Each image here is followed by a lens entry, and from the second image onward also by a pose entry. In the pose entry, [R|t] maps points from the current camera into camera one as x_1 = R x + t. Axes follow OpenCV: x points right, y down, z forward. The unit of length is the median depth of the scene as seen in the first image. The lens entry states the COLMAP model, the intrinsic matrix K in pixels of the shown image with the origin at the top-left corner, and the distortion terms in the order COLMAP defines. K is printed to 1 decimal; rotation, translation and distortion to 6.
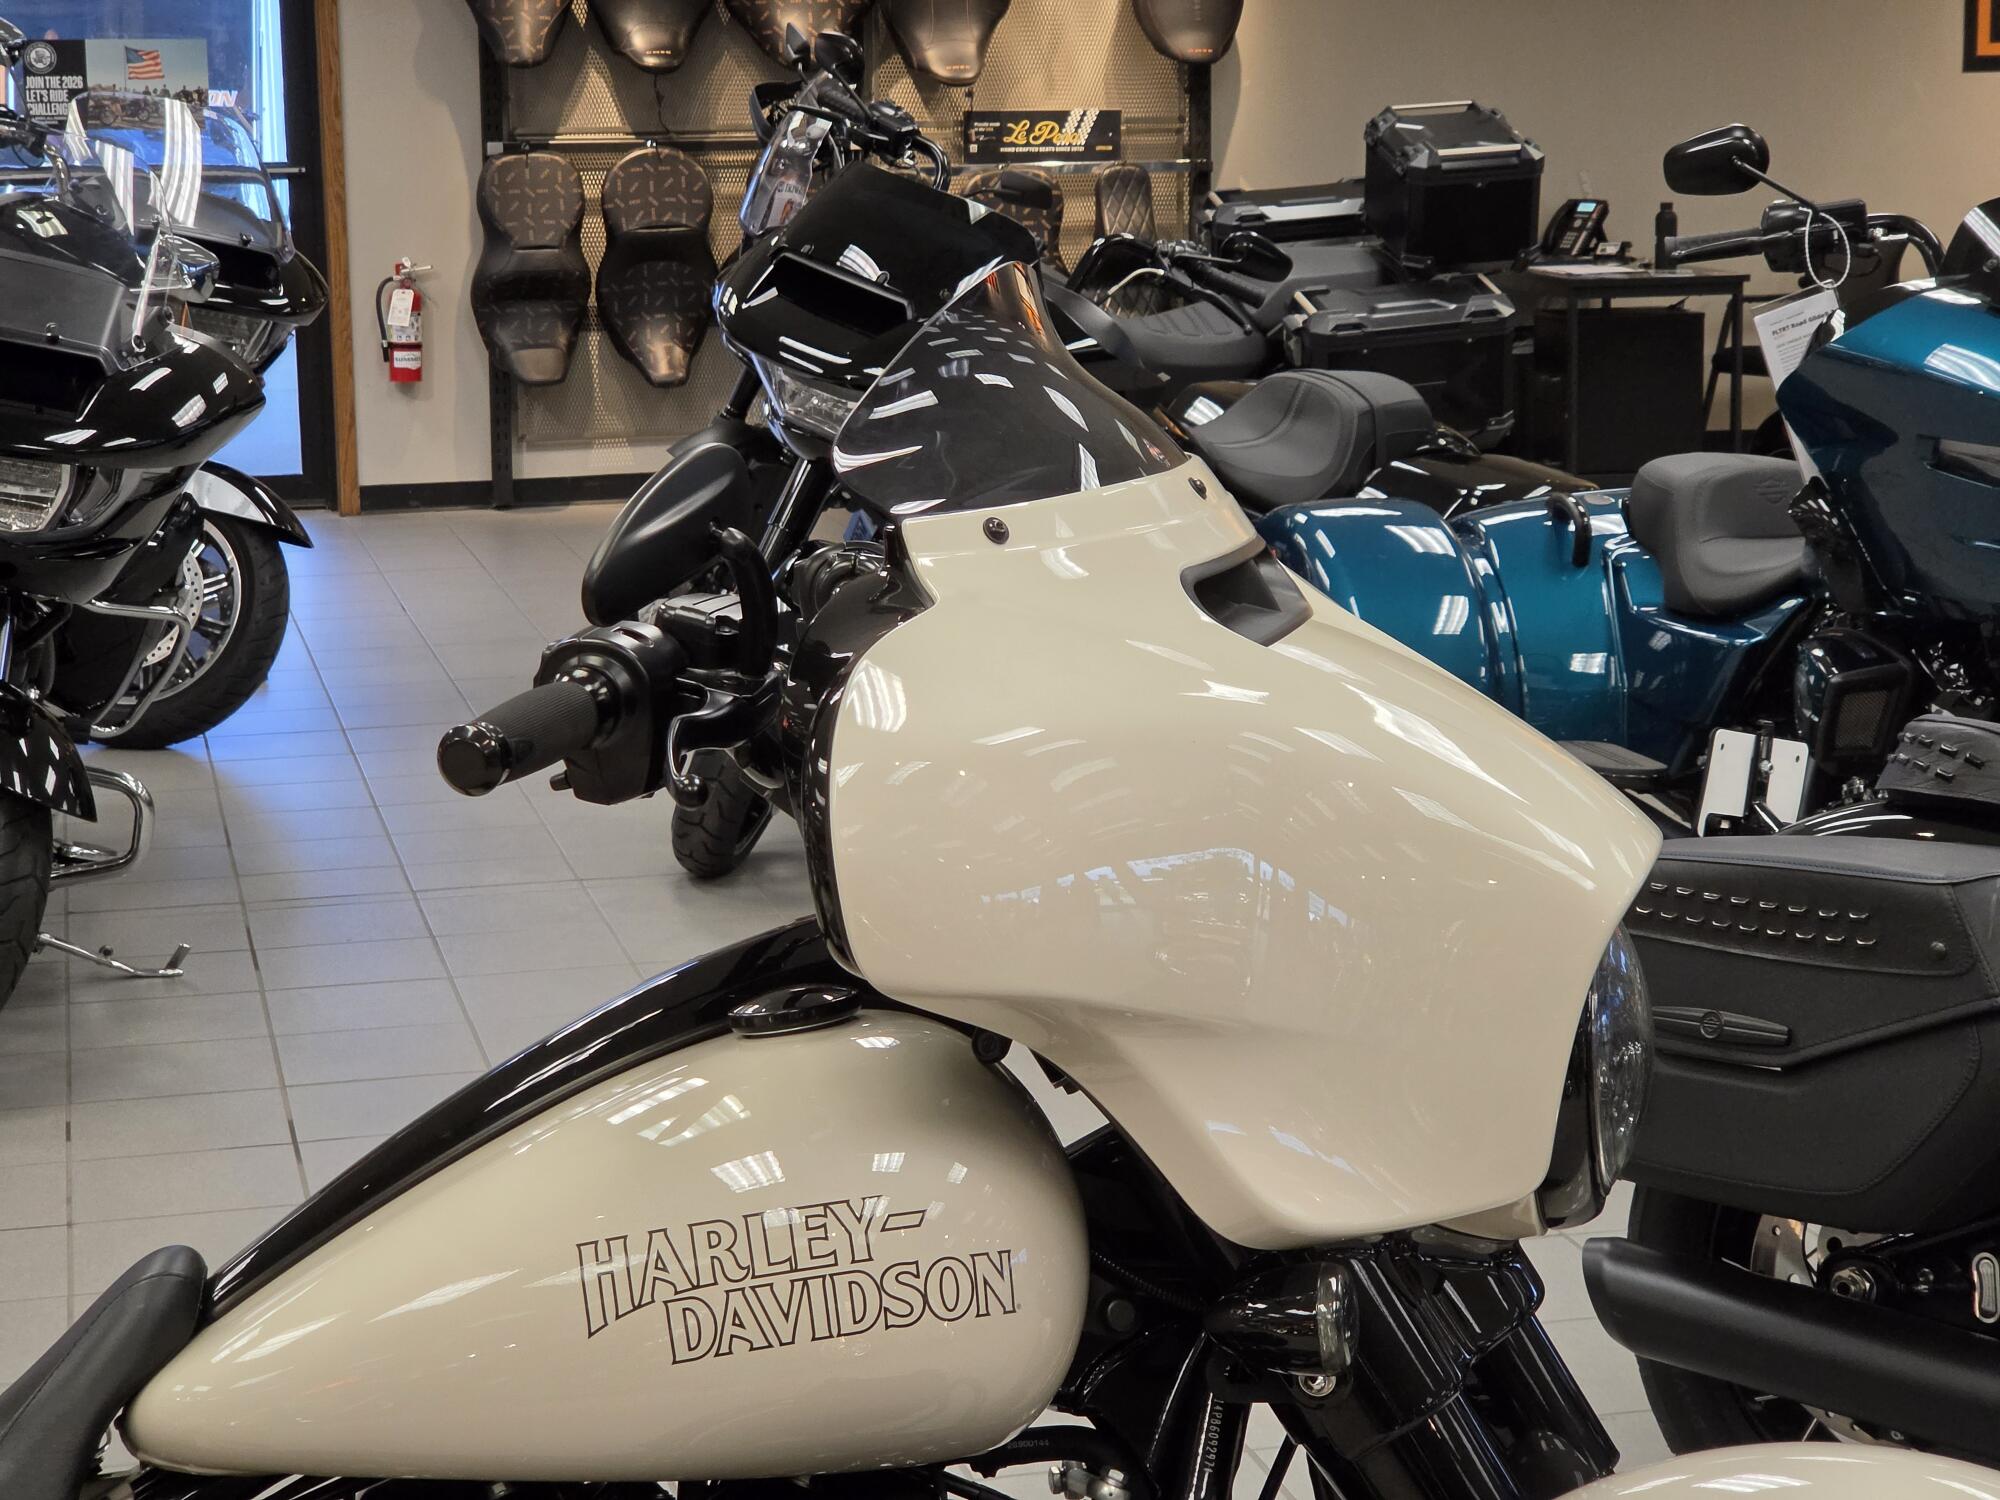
lens RADIAL K [[3812.7, 0, 1007.8], [0, 3812.7, 648.0], [0, 0, 1]] dist [0.068182, -0.524155]
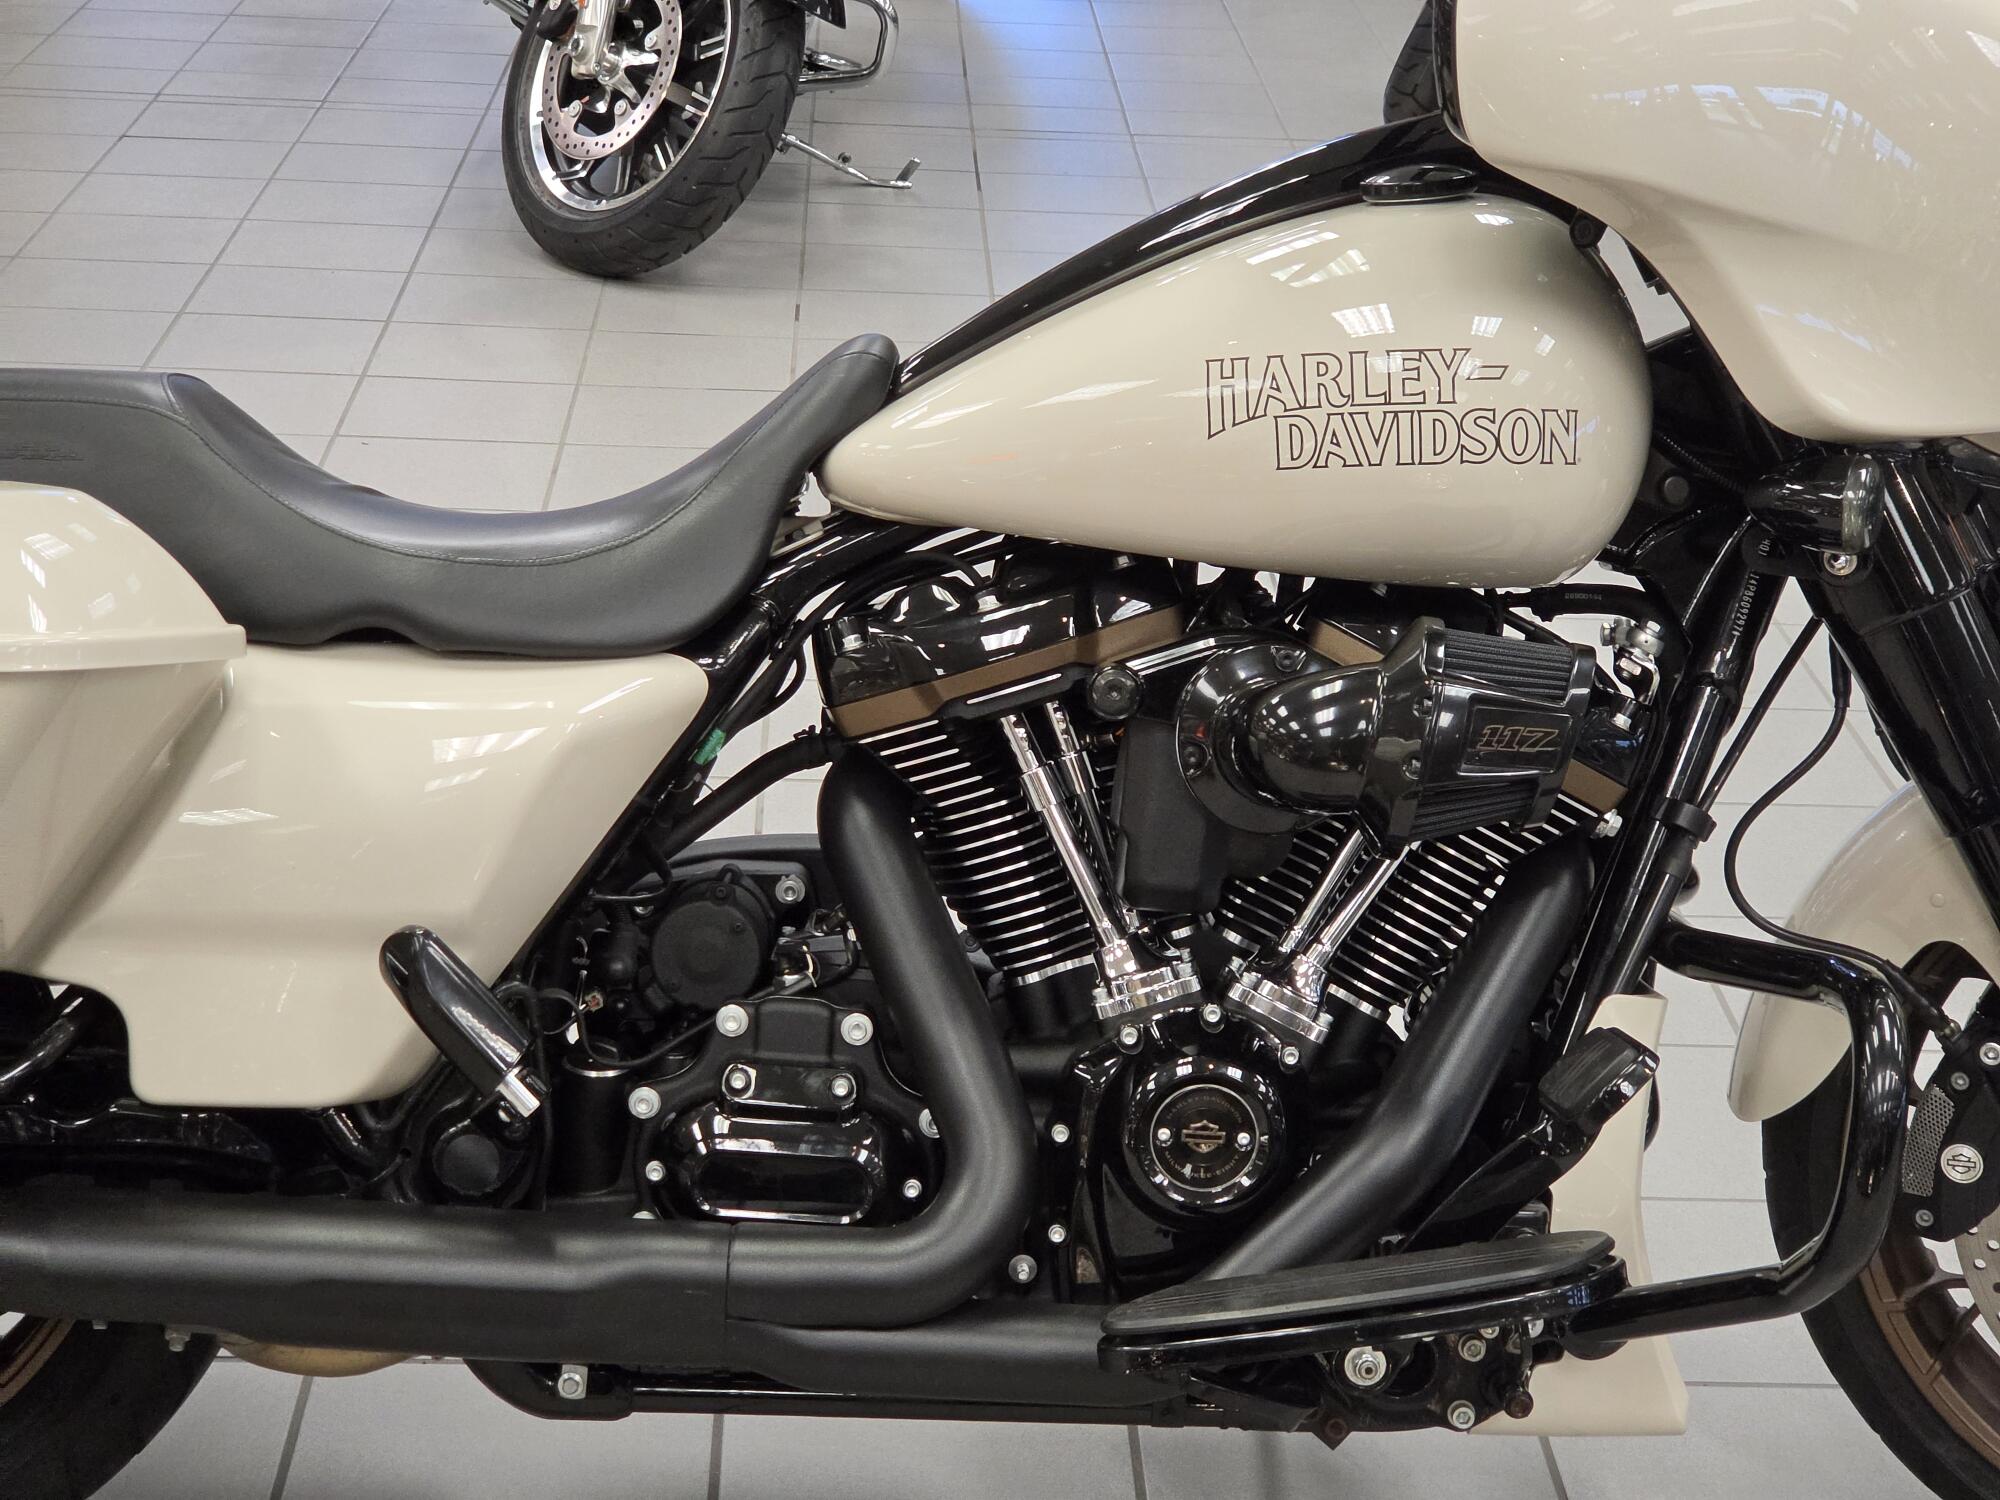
lens RADIAL K [[3777.5, 0, 996.3], [0, 3777.5, 748.5], [0, 0, 1]] dist [0.019782, 0.187858]
pose [[0.976143, 0.128964, -0.174681, 0.039217], [-0.090286, 0.972735, 0.213622, 0.027490], [0.197468, -0.192754, 0.961172, -0.140748]]
